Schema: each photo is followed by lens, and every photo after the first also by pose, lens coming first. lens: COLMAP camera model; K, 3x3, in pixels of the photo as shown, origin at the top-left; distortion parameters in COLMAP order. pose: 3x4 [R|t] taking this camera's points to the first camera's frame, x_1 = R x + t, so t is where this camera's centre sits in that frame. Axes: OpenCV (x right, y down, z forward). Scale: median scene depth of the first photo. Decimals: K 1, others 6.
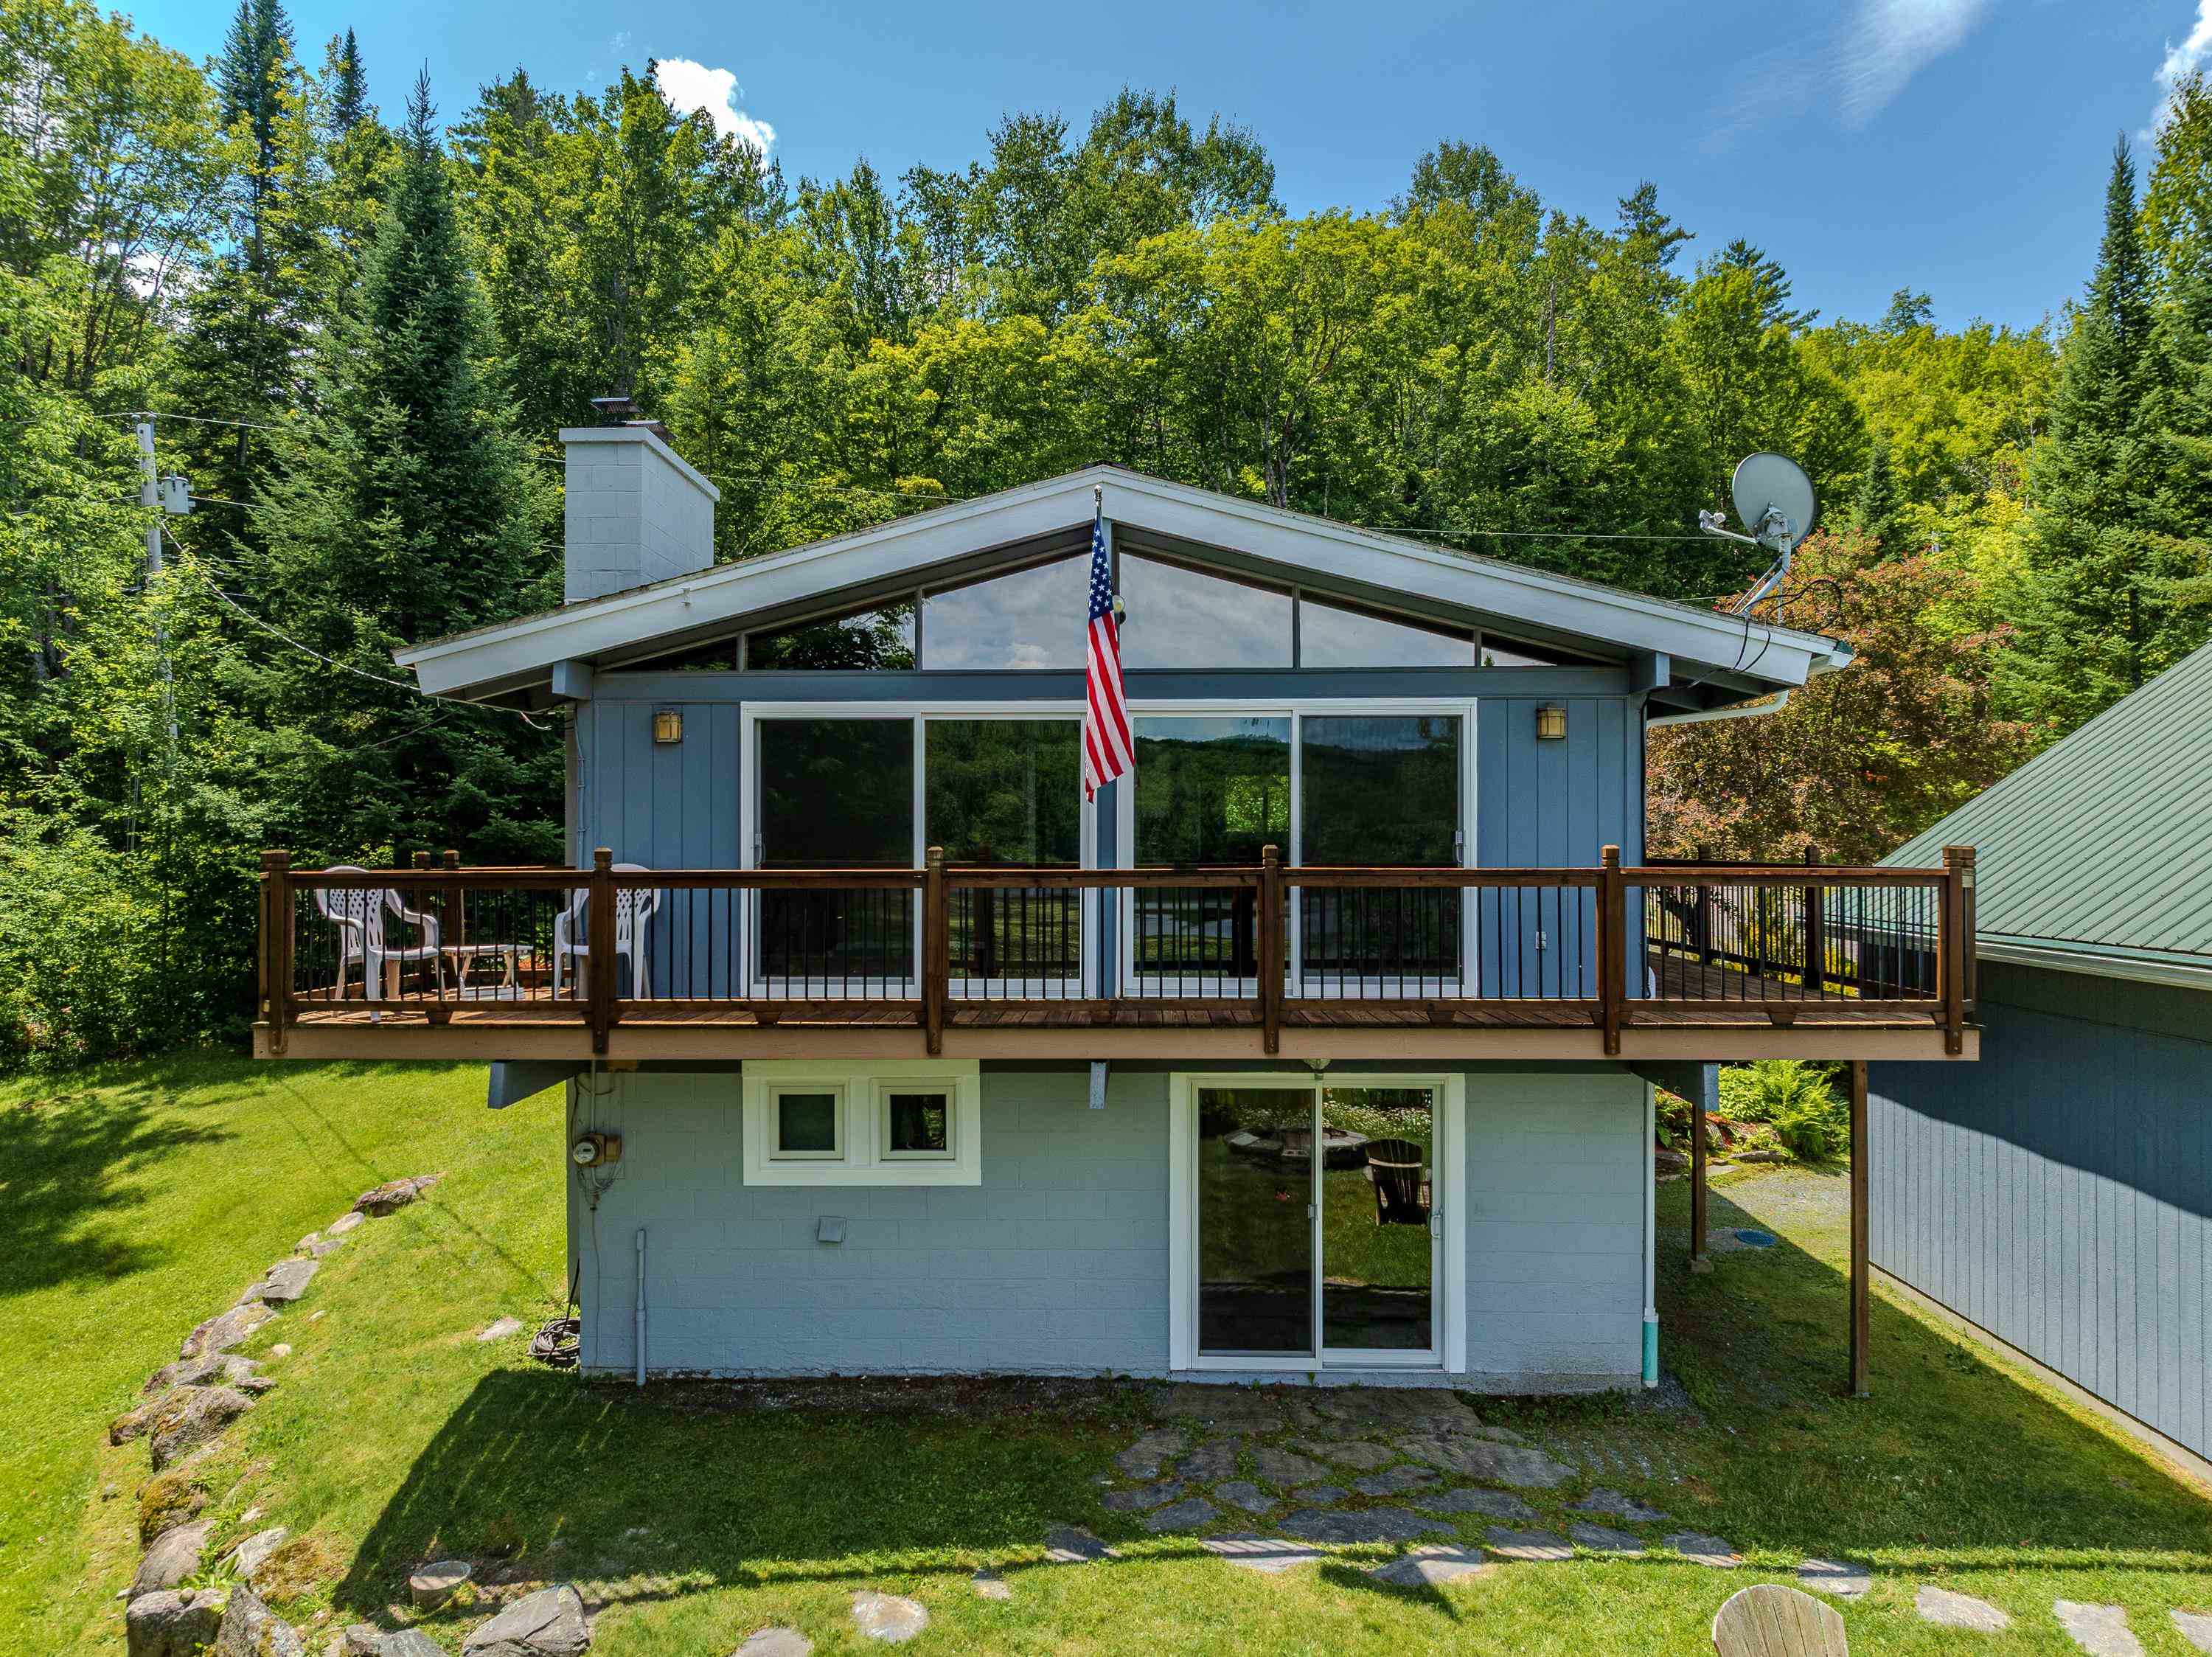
lens RADIAL K [[1545.2, 0, 1106.0], [0, 1545.2, 828.5], [0, 0, 1]] dist [-0.007971, -0.000155]
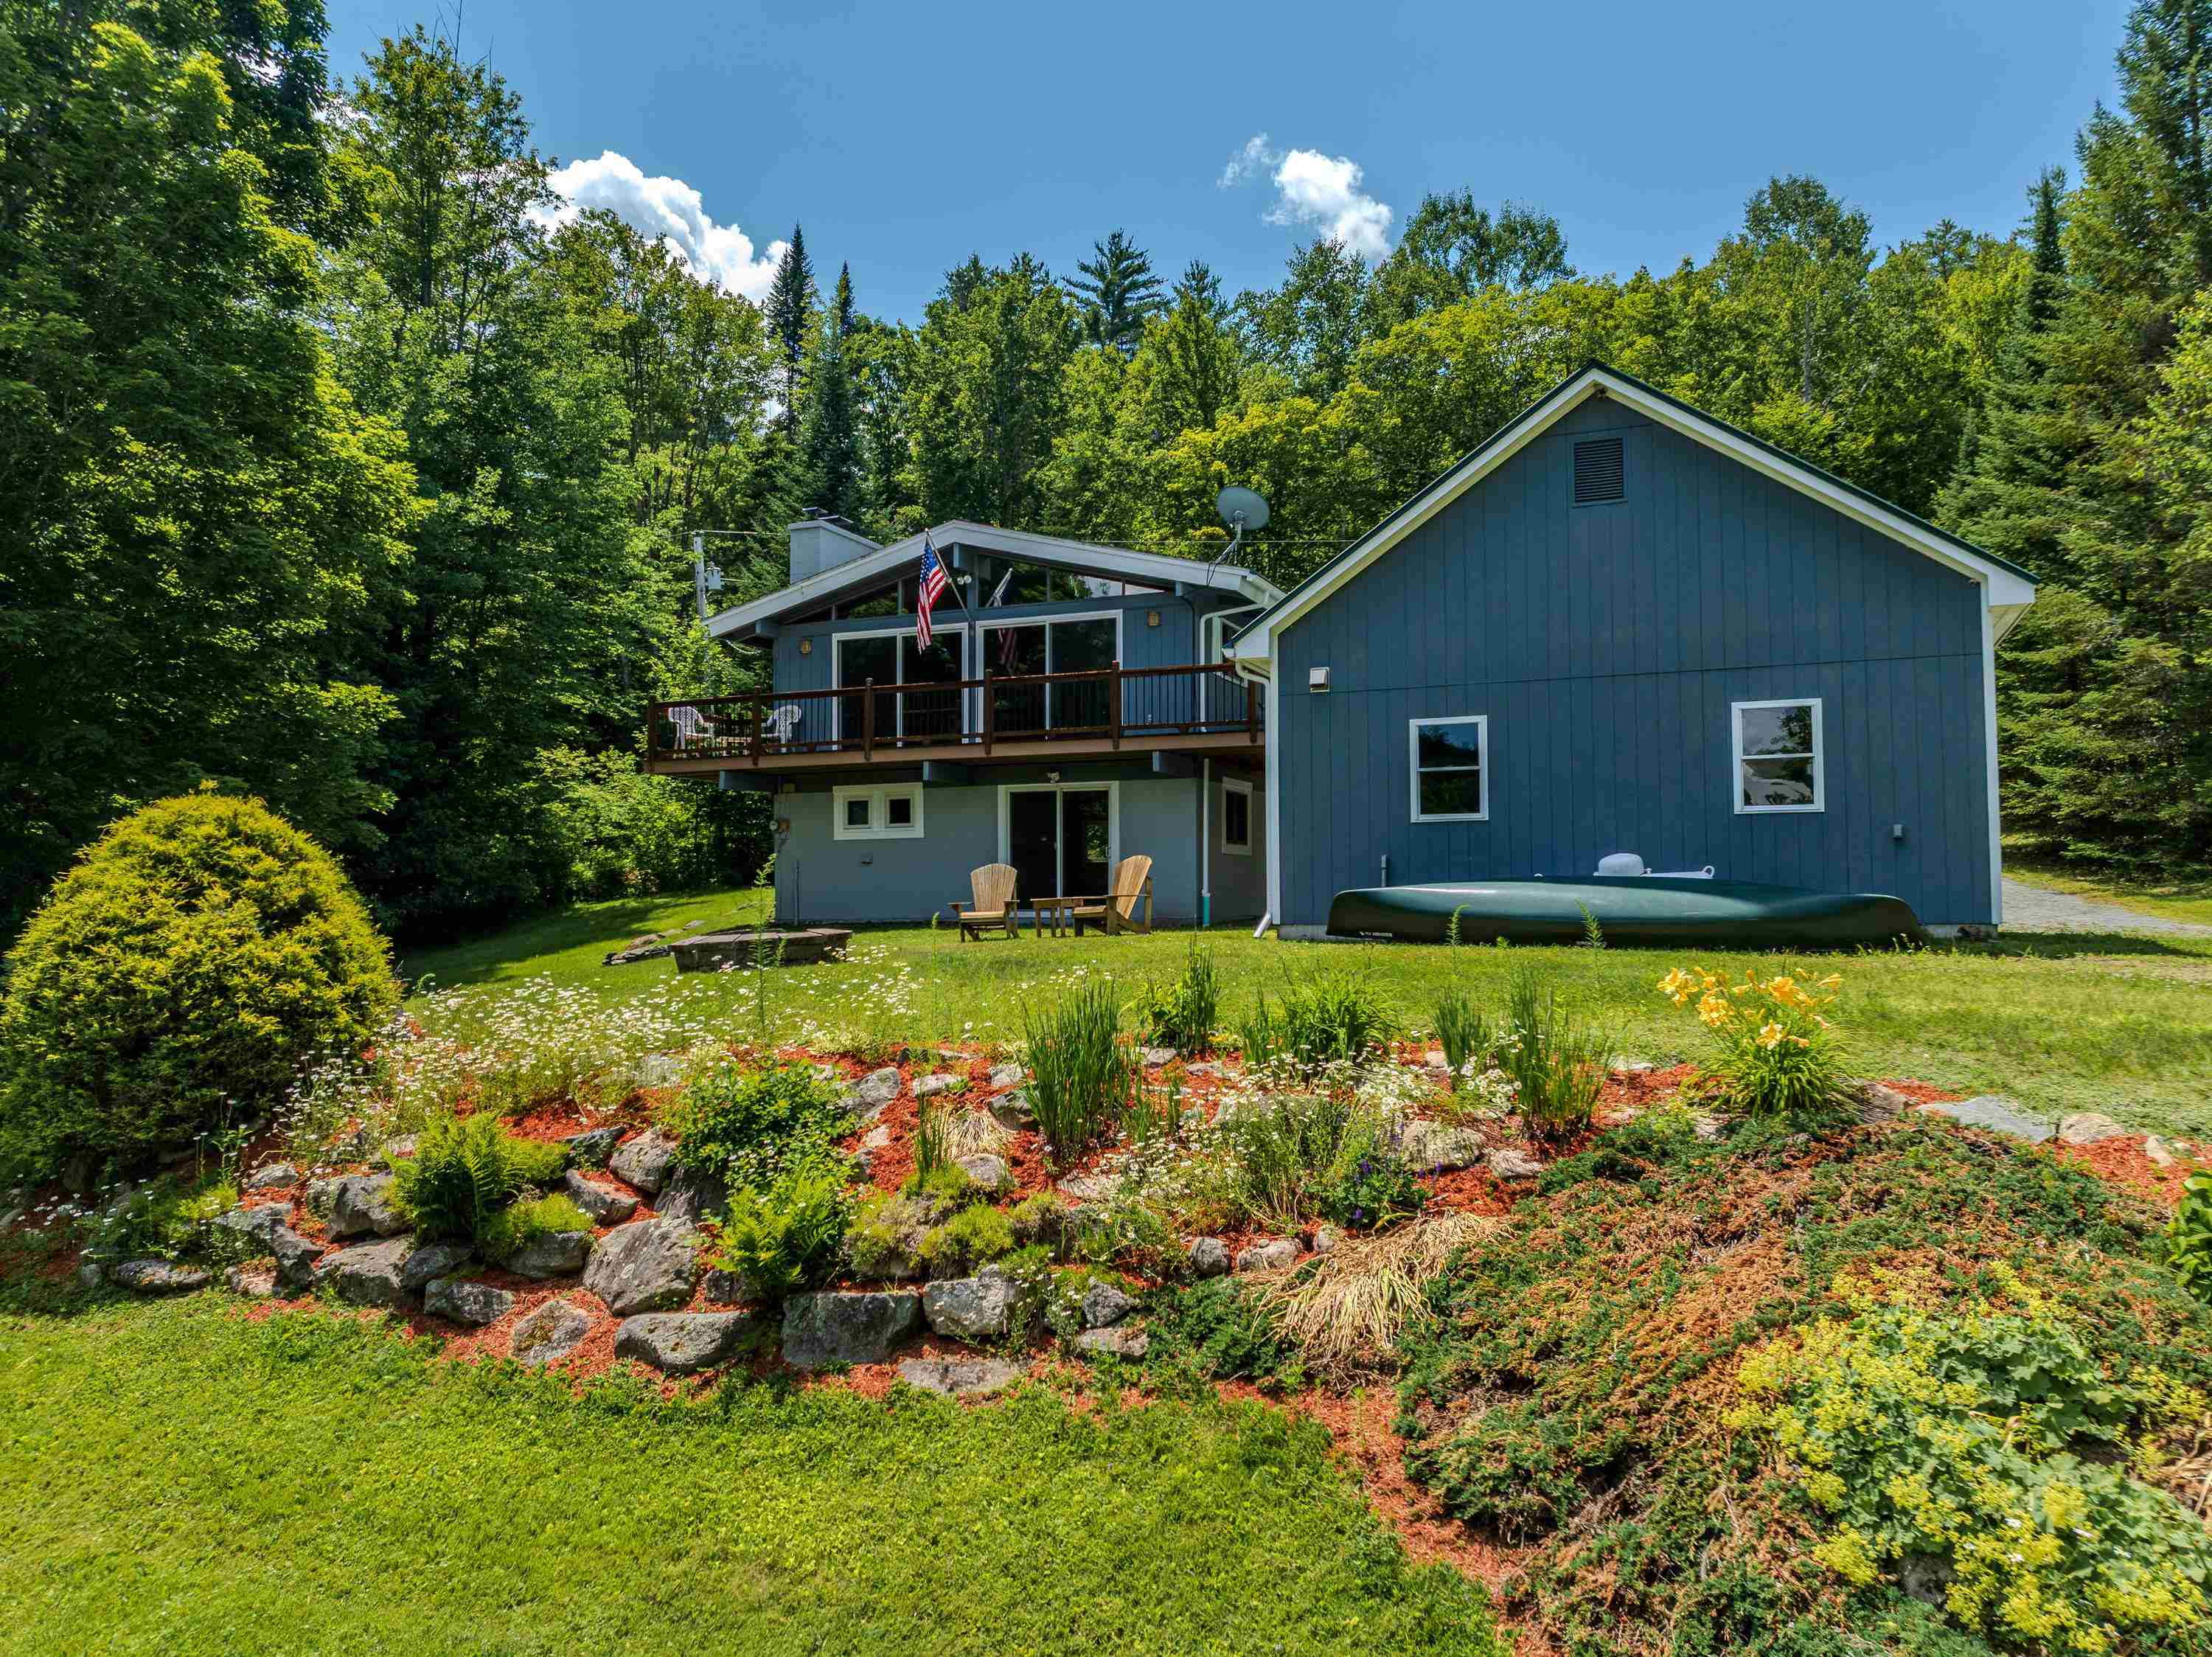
lens RADIAL K [[1549.8, 0, 1106.0], [0, 1549.8, 828.5], [0, 0, 1]] dist [-0.024241, 0.000937]
pose [[0.934145, -0.018425, -0.356418, 0.270496], [0.006301, 0.999362, -0.035145, 0.082293], [0.356839, 0.030585, 0.933665, -0.285493]]
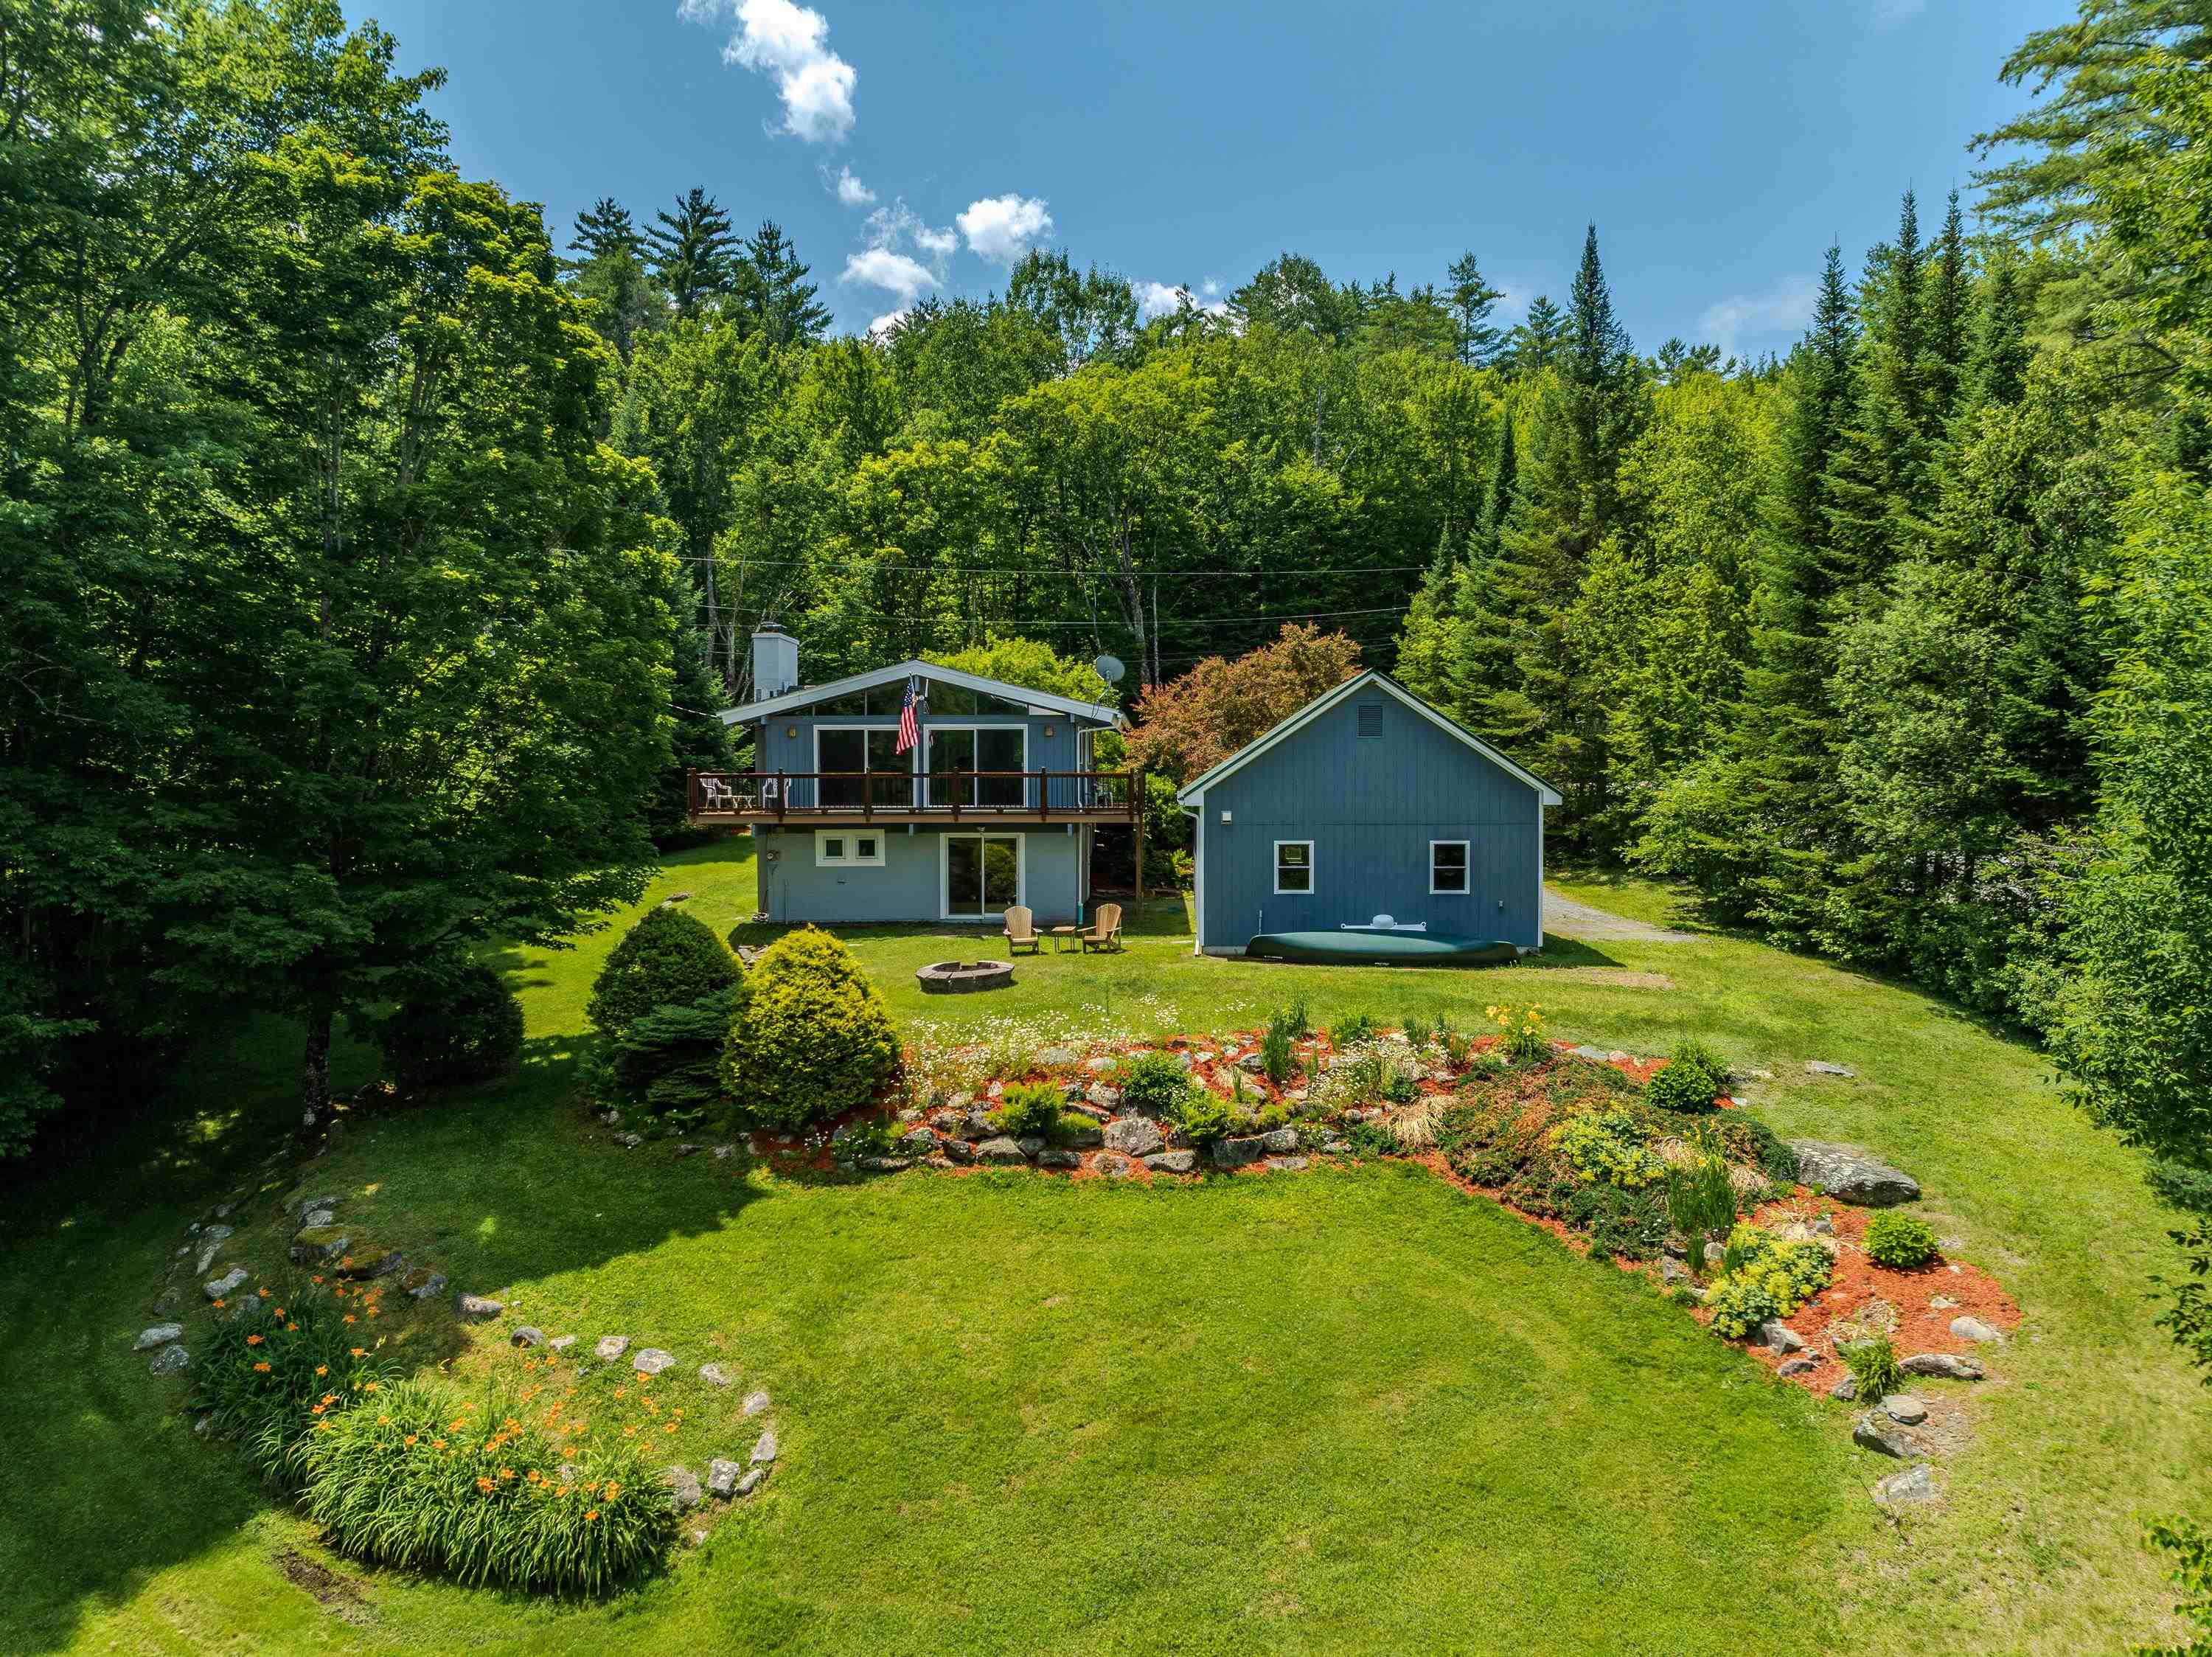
lens RADIAL K [[1545.2, 0, 1106.0], [0, 1545.2, 828.5], [0, 0, 1]] dist [-0.019619, 0.001626]
pose [[0.999996, 0.001230, -0.002416, 0.115127], [-0.001110, 0.998801, 0.048944, -0.005815], [0.002473, -0.048941, 0.998799, -0.667809]]
